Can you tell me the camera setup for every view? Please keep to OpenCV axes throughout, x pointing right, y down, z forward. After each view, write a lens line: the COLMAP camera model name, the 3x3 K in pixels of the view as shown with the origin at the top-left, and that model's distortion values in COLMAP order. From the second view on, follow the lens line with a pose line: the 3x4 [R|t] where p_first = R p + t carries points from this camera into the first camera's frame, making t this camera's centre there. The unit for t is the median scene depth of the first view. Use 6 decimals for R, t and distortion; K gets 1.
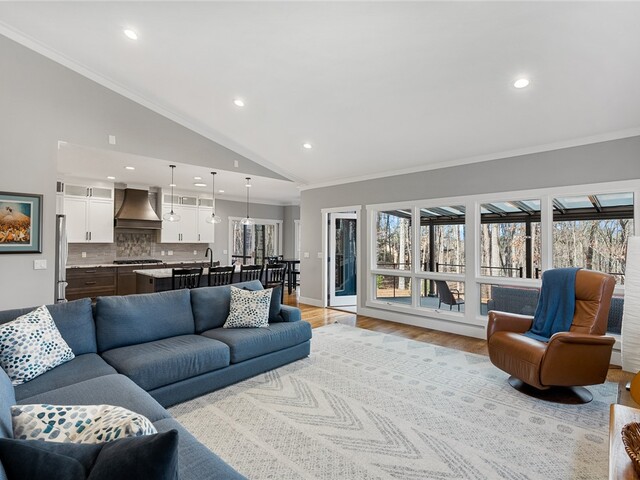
lens RADIAL K [[328.5, 0, 320.0], [0, 328.5, 234.7], [0, 0, 1]] dist [-0.014340, -0.001299]
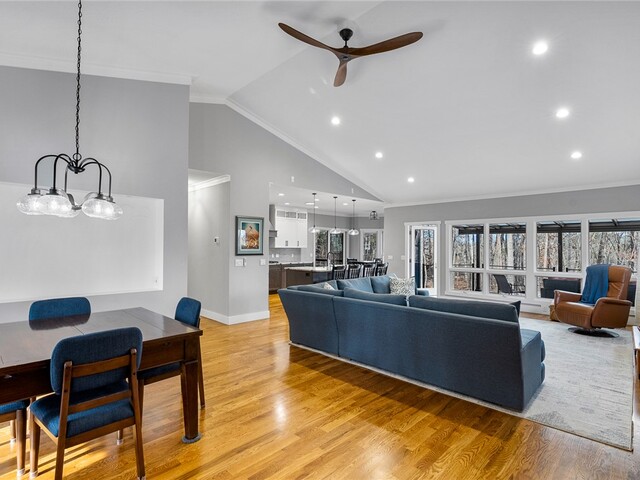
lens RADIAL K [[328.5, 0, 317.6], [0, 328.5, 243.3], [0, 0, 1]] dist [-0.014340, -0.001299]
pose [[0.999881, 0.001525, -0.015330, -0.428038], [-0.001313, 0.999904, 0.013808, -0.016122], [0.015350, -0.013786, 0.999787, -0.433736]]
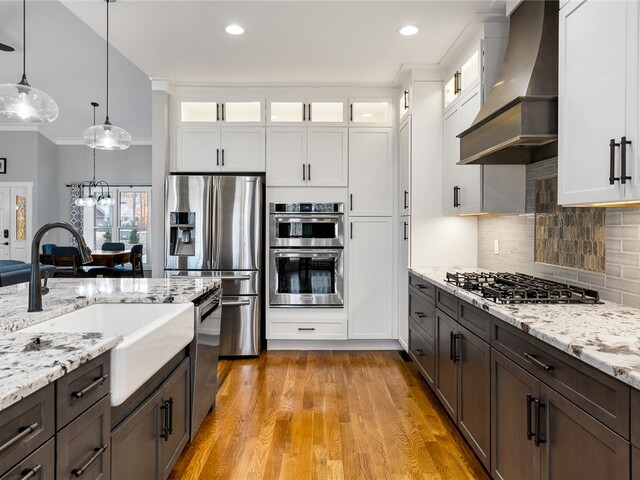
lens RADIAL K [[432.0, 0, 325.1], [0, 432.0, 227.3], [0, 0, 1]] dist [-0.015230, 0.002875]
pose [[-0.697482, -0.002292, -0.716598, -0.288568], [0.011734, 0.999824, -0.014620, 0.055134], [0.716506, -0.018605, -0.697333, 1.514561]]
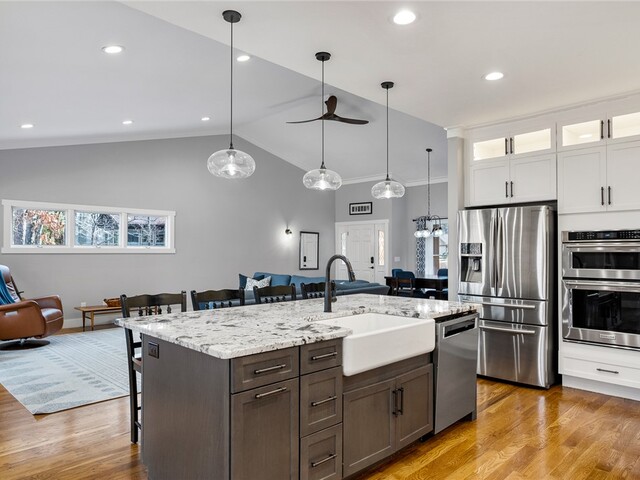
lens RADIAL K [[432.0, 0, 318.8], [0, 432.0, 249.1], [0, 0, 1]] dist [-0.015230, 0.002875]
pose [[-0.999973, -0.002068, 0.007053, -0.362989], [-0.002277, 0.999555, -0.029736, 0.052104], [-0.006988, -0.029751, -0.999533, 1.646029]]
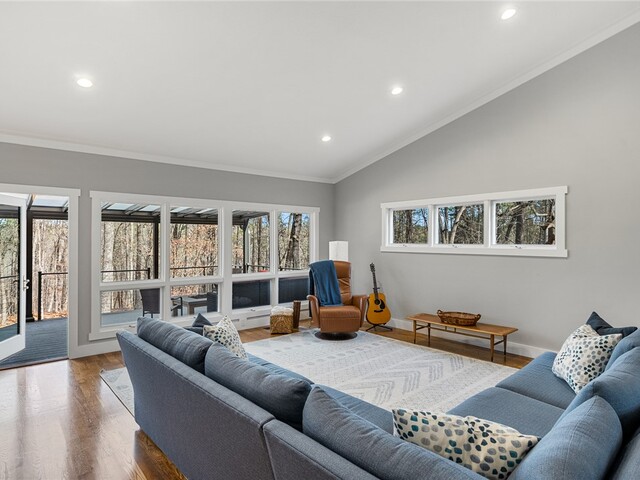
lens RADIAL K [[381.7, 0, 320.1], [0, 381.7, 239.6], [0, 0, 1]] dist [-0.010277, -0.000763]
pose [[0.072153, -0.002609, 0.997390, -0.696686], [-0.024987, 0.999678, 0.004422, -0.007072], [-0.997081, -0.025241, 0.072065, 0.551869]]
